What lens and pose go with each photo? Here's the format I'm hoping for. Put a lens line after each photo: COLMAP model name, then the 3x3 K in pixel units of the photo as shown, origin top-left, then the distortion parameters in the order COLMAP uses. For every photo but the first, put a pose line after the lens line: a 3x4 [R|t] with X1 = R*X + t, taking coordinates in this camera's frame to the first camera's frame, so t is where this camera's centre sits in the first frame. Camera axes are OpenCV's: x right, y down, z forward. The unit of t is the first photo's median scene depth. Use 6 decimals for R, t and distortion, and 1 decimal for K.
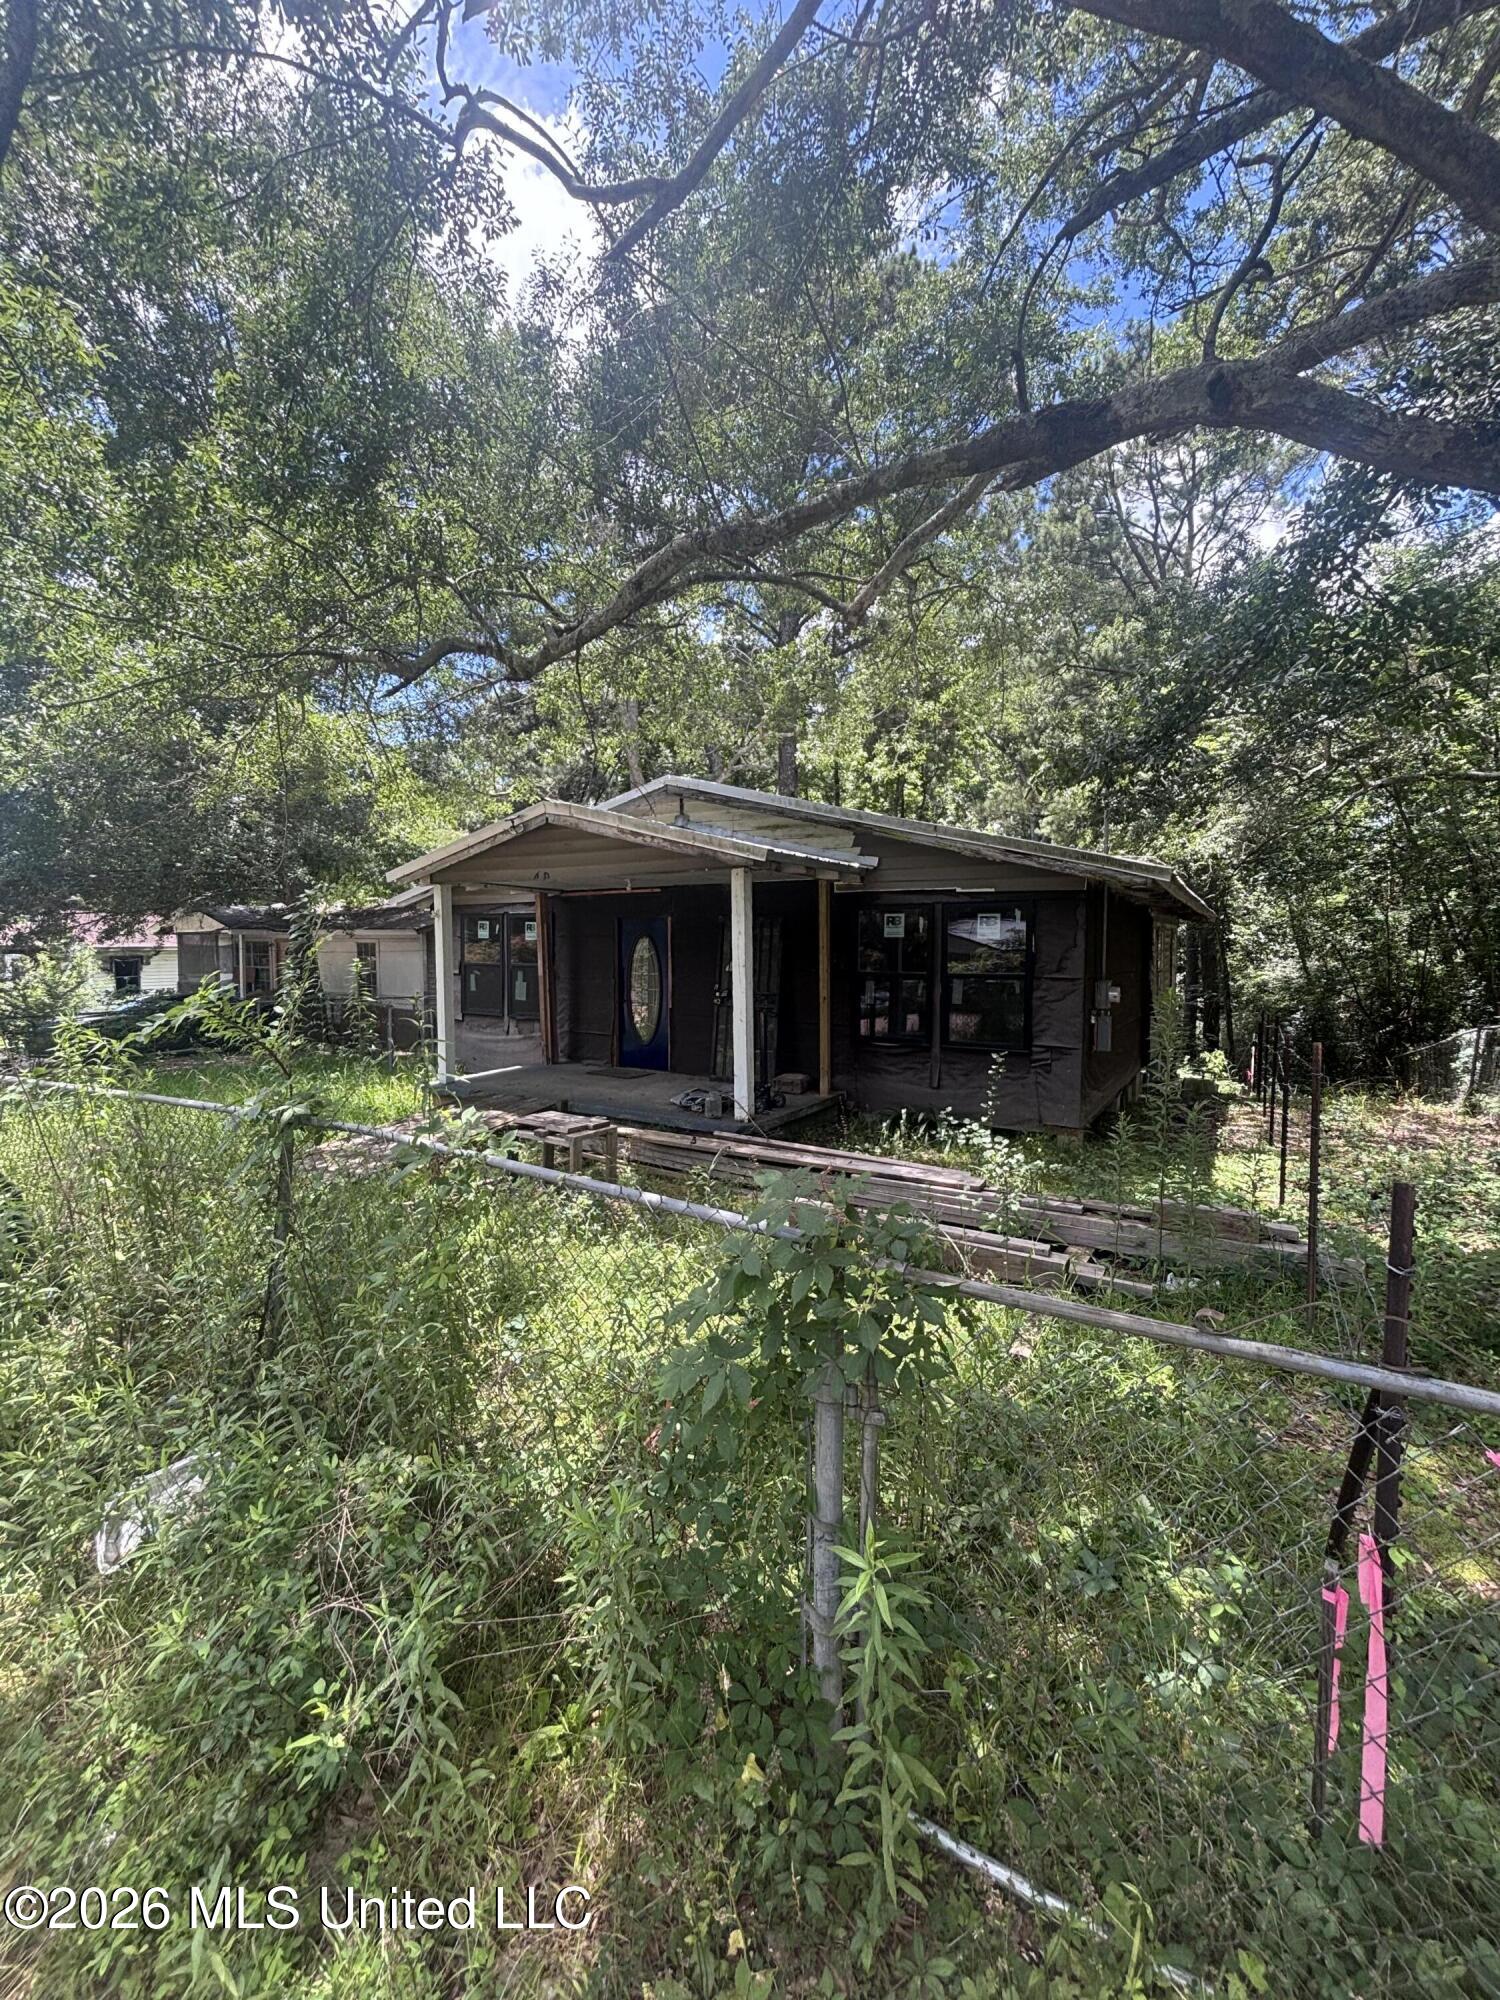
lens RADIAL K [[807.2, 0, 755.6], [0, 807.2, 1002.1], [0, 0, 1]] dist [0.007170, 0.000754]
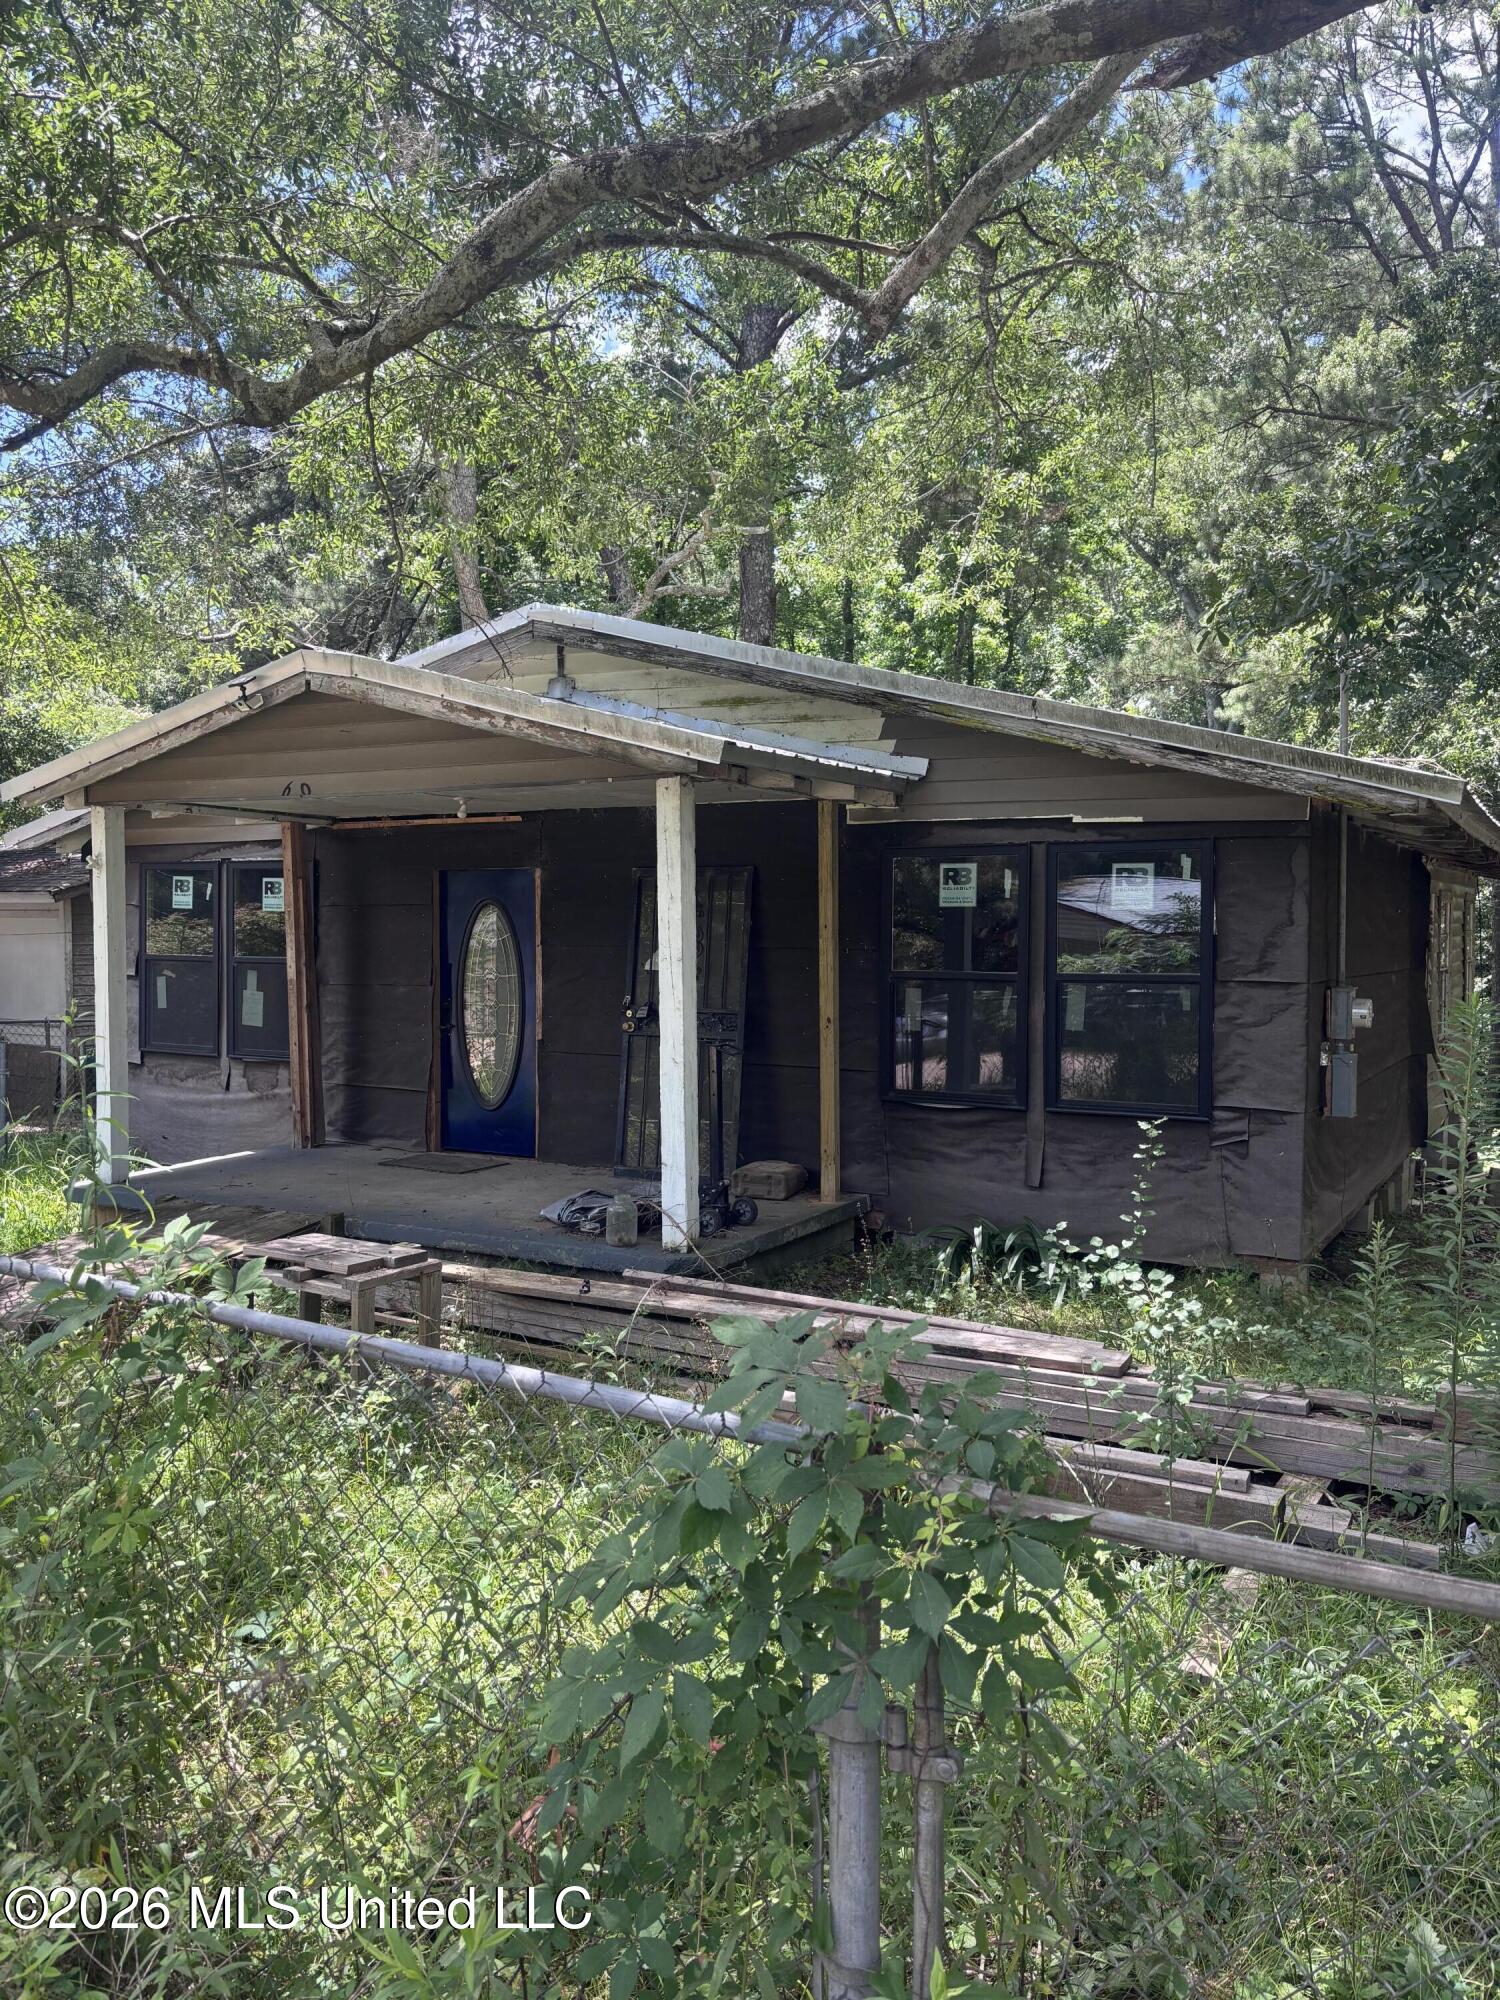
lens RADIAL K [[1526.4, 0, 745.8], [0, 1526.4, 1002.7], [0, 0, 1]] dist [0.011515, 0.023667]
pose [[0.999425, -0.000853, 0.033909, -0.004993], [0.001539, 0.999795, -0.020199, 0.004504], [-0.033885, 0.020239, 0.999221, -0.012720]]
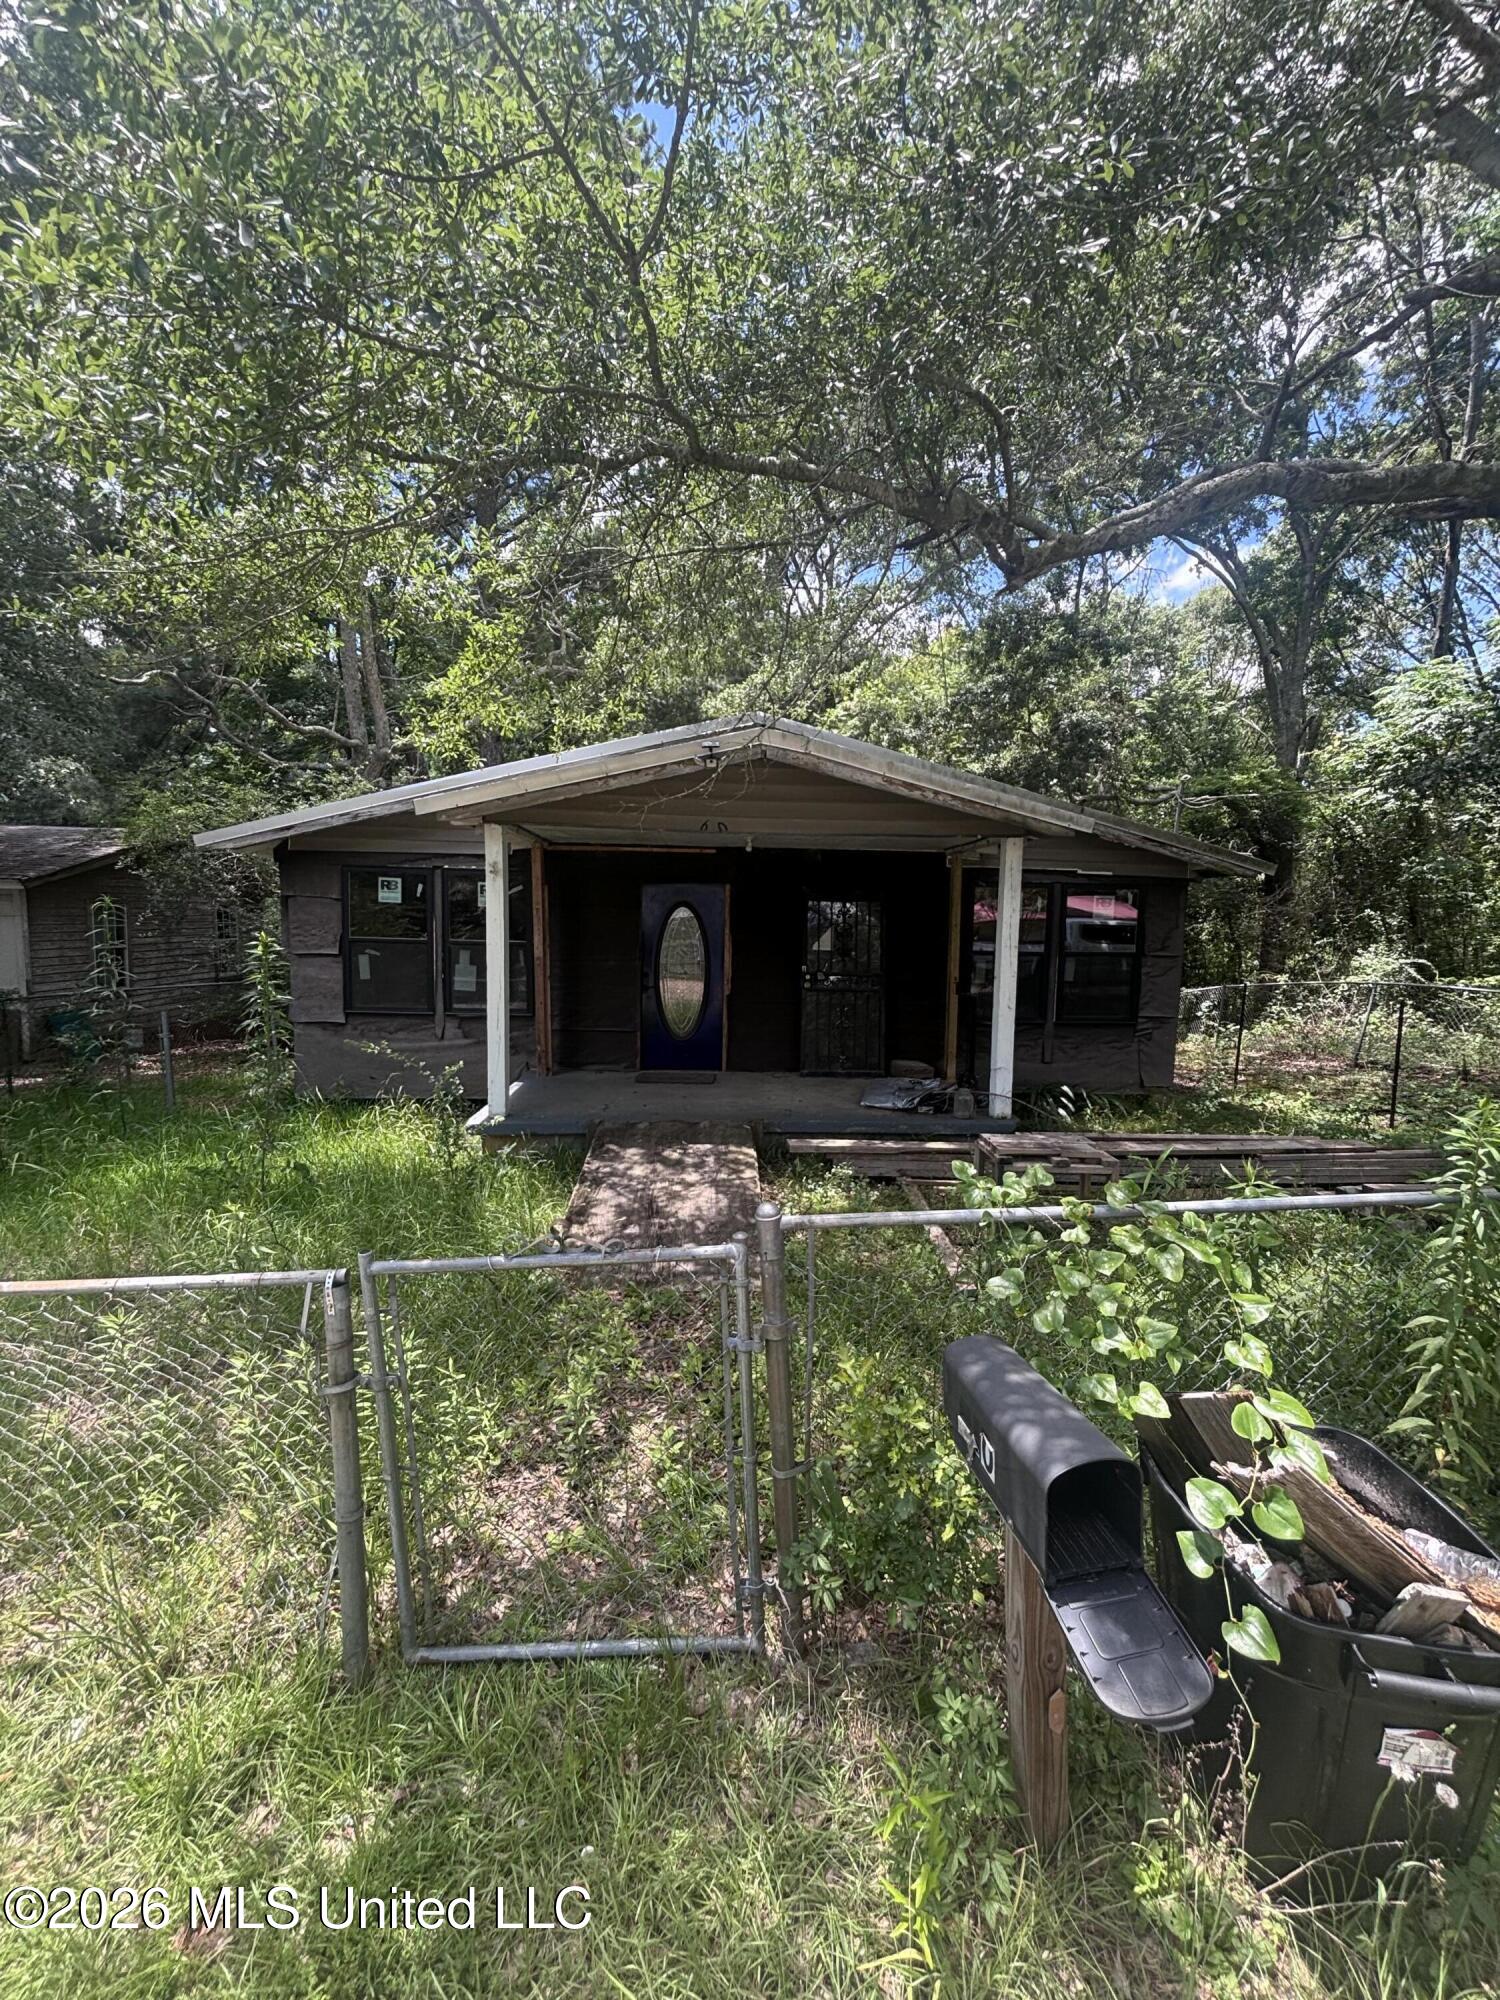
lens RADIAL K [[807.2, 0, 766.1], [0, 807.2, 1001.6], [0, 0, 1]] dist [0.007170, 0.000754]
pose [[0.829861, -0.041046, 0.556459, -0.715082], [0.021676, 0.998909, 0.041357, -0.025039], [-0.557549, -0.022258, 0.829845, 0.377209]]
